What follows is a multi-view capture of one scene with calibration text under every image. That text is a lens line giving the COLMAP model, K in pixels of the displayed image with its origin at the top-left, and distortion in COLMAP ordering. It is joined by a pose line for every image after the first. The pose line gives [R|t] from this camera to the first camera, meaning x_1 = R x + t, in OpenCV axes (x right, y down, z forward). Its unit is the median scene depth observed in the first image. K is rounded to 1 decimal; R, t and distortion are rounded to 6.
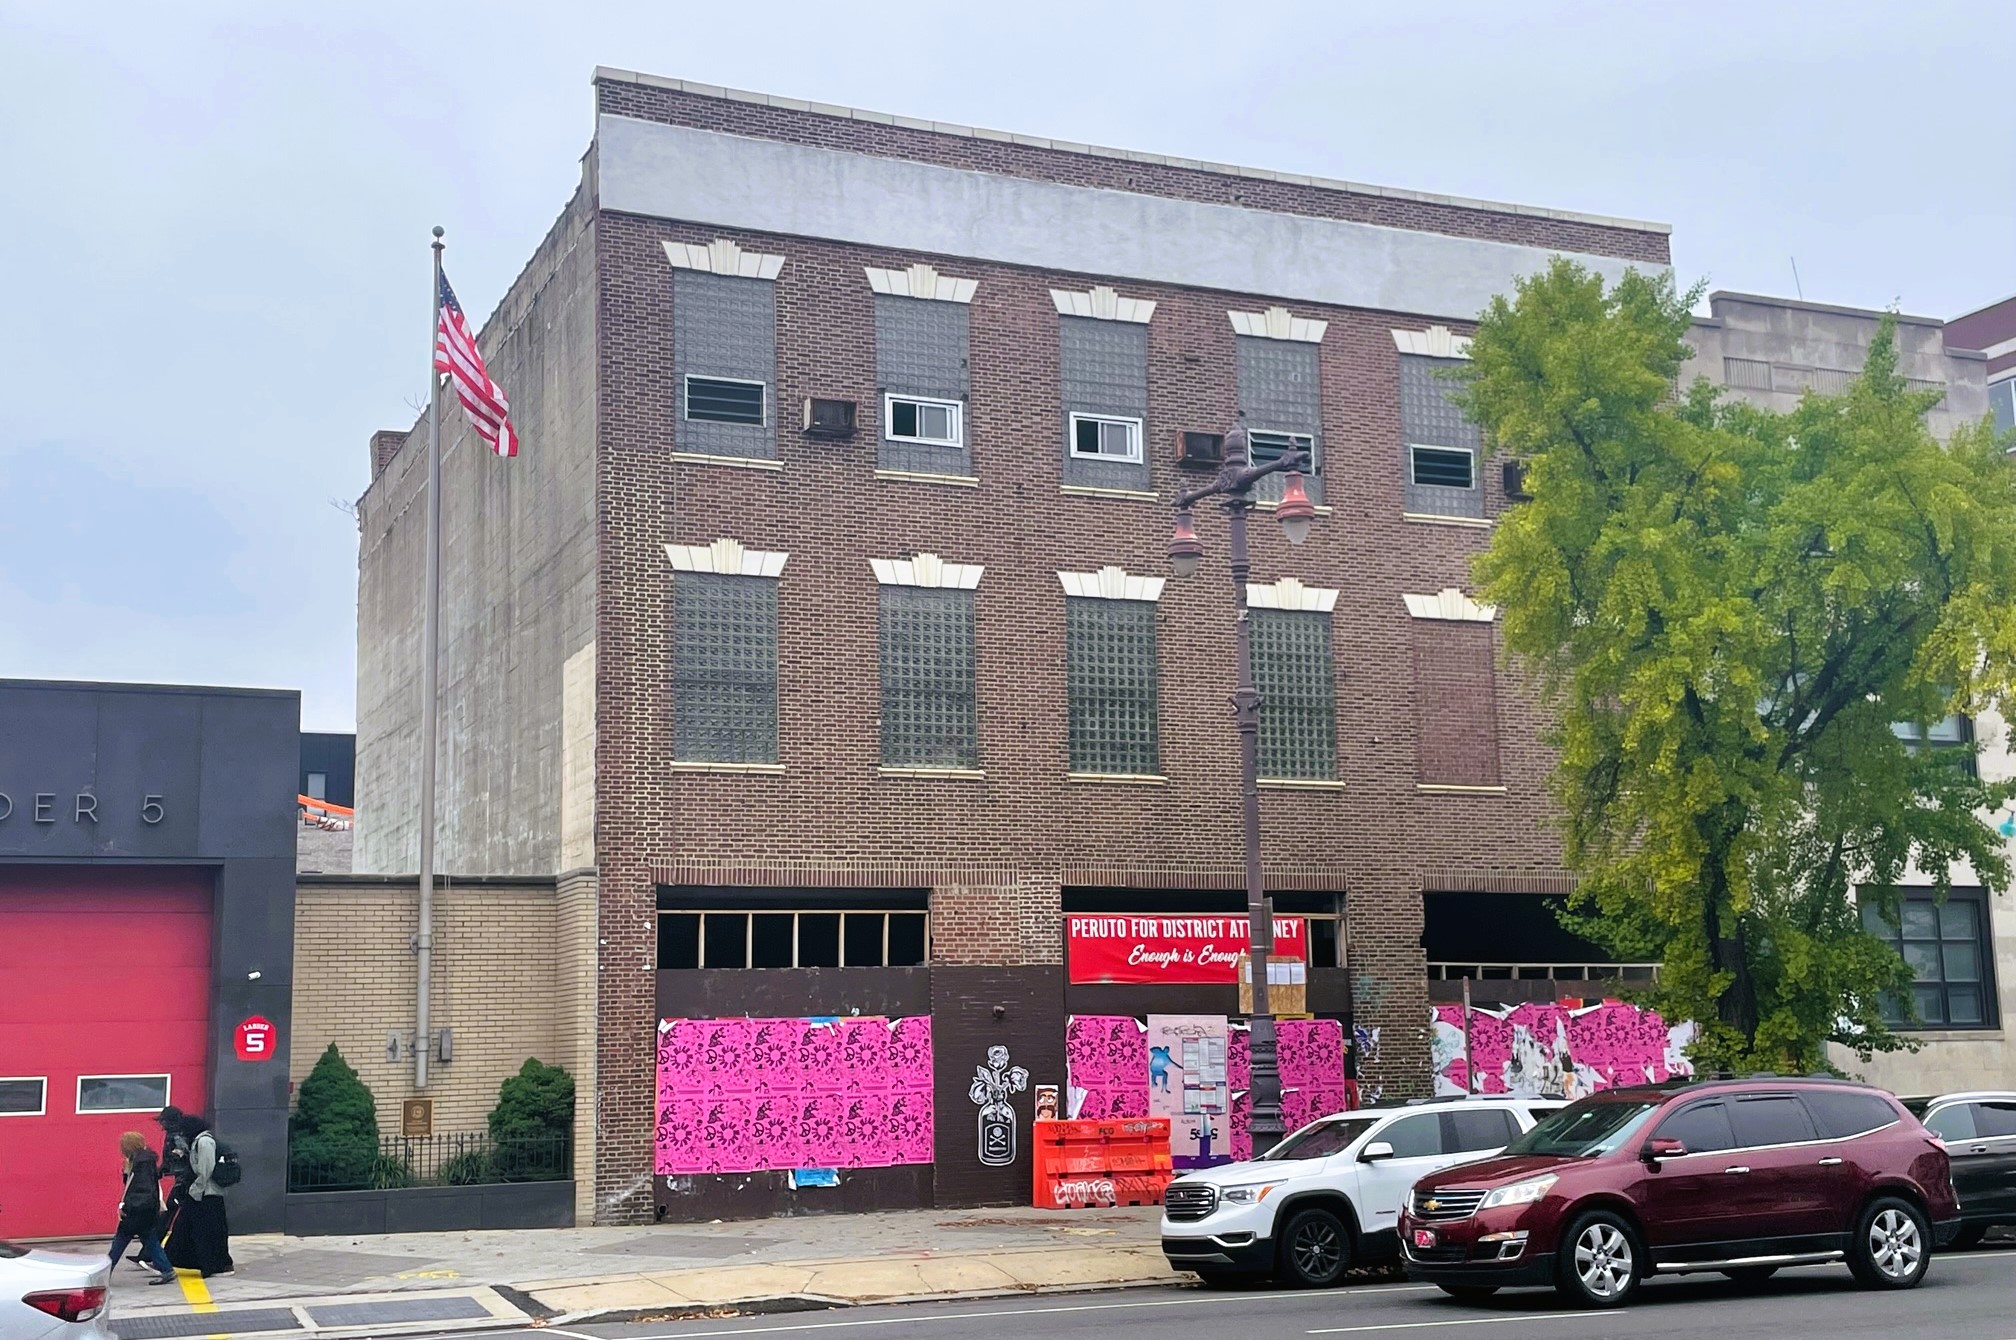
lens RADIAL K [[2293.2, 0, 1008.0], [0, 2293.2, 670.0], [0, 0, 1]] dist [0.094989, -0.016651]
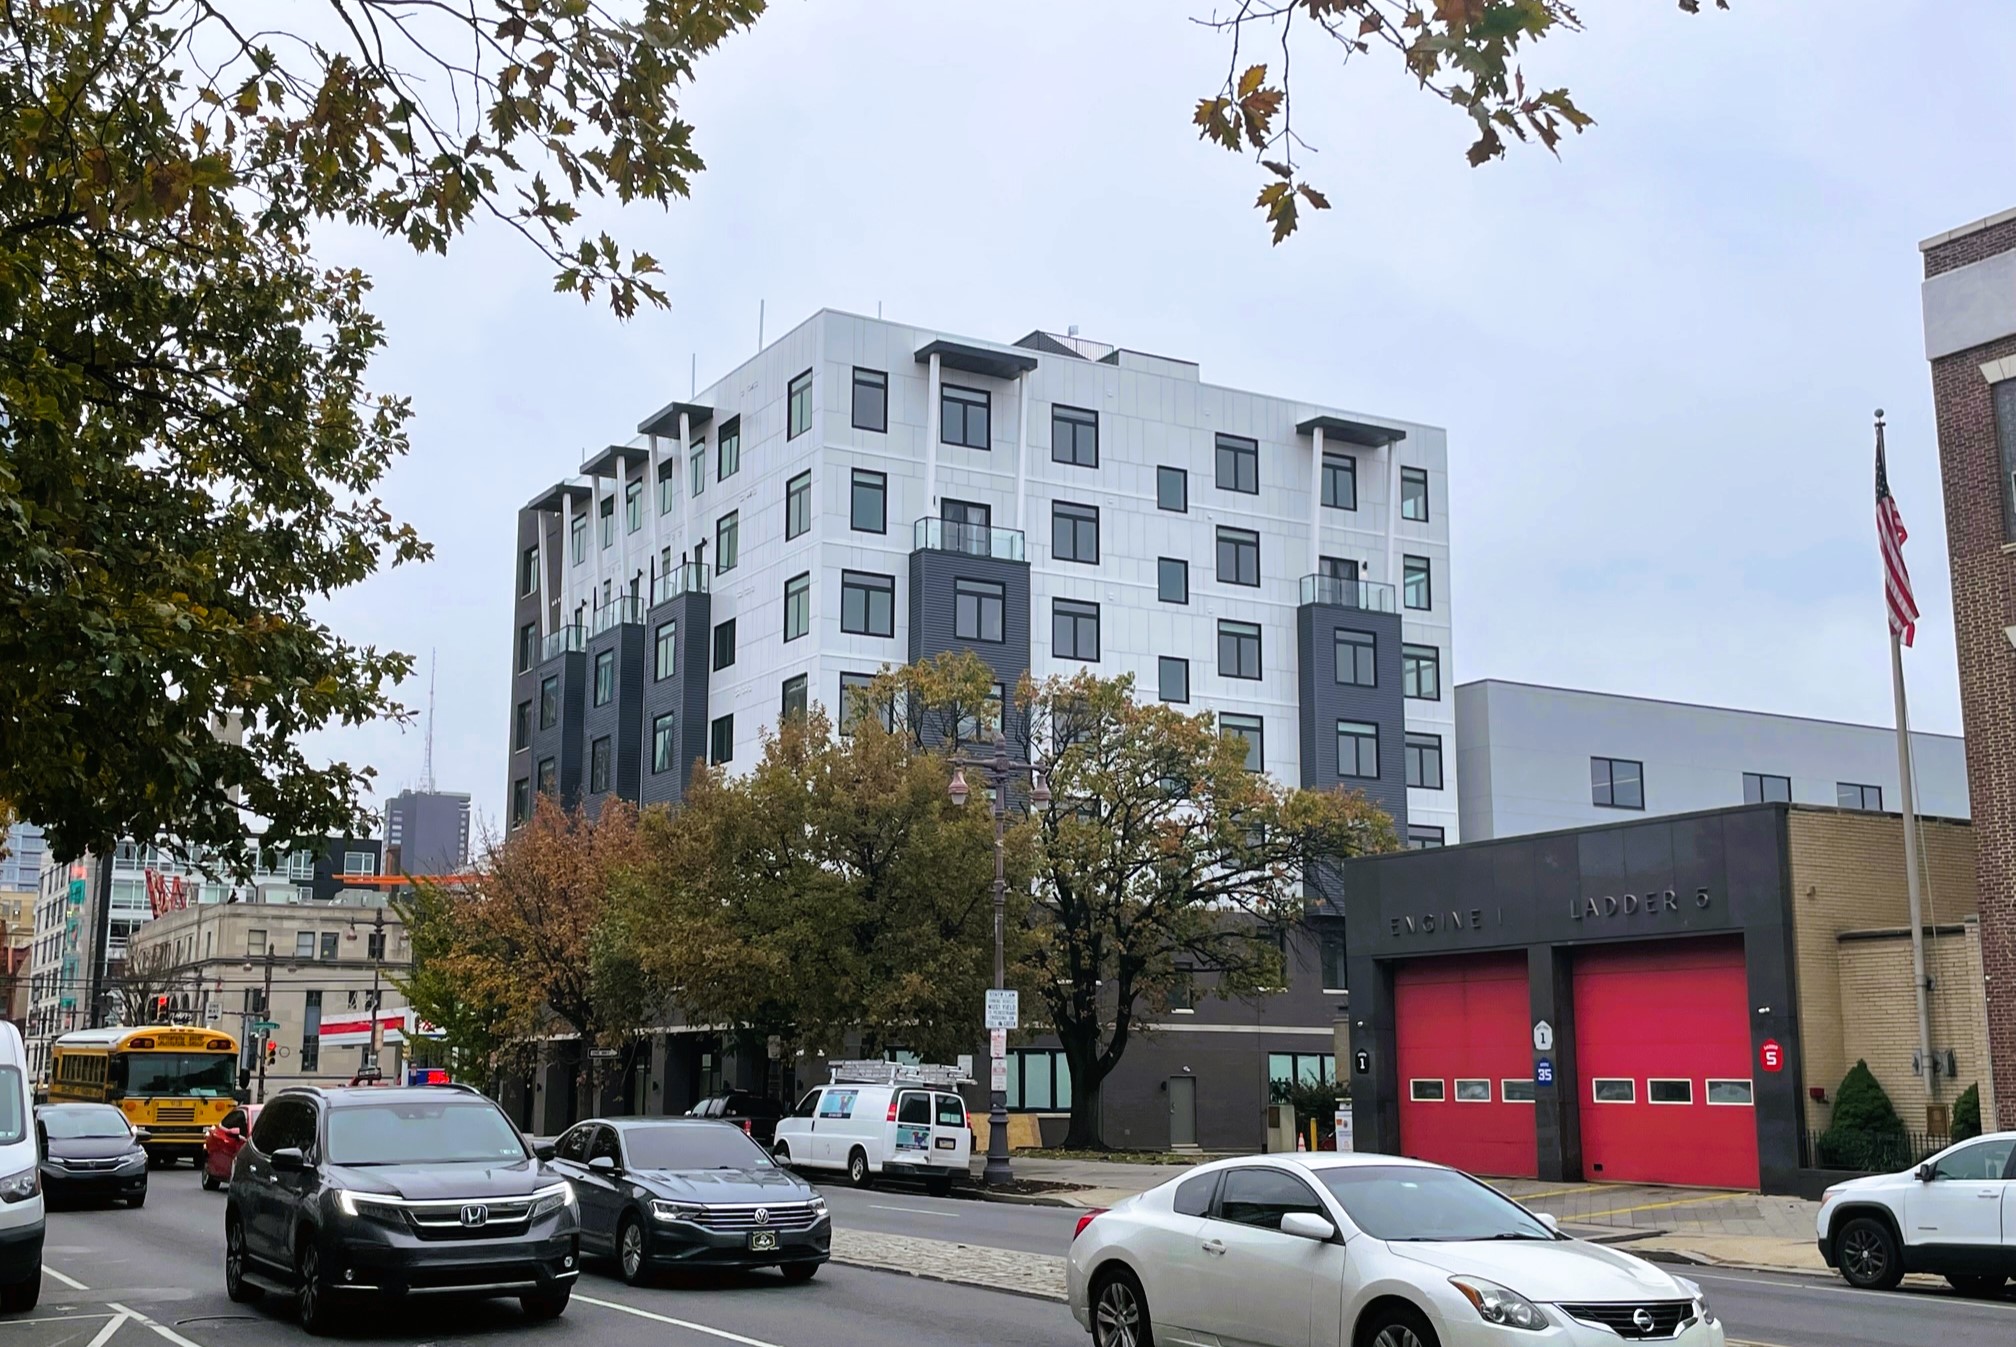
lens RADIAL K [[2198.5, 0, 1008.0], [0, 2198.5, 673.5], [0, 0, 1]] dist [0.003410, 0.009134]
pose [[0.118076, -0.163591, -0.979437, 0.955633], [0.154795, 0.977311, -0.144574, 0.054461], [0.980865, -0.134541, 0.140720, 0.394433]]
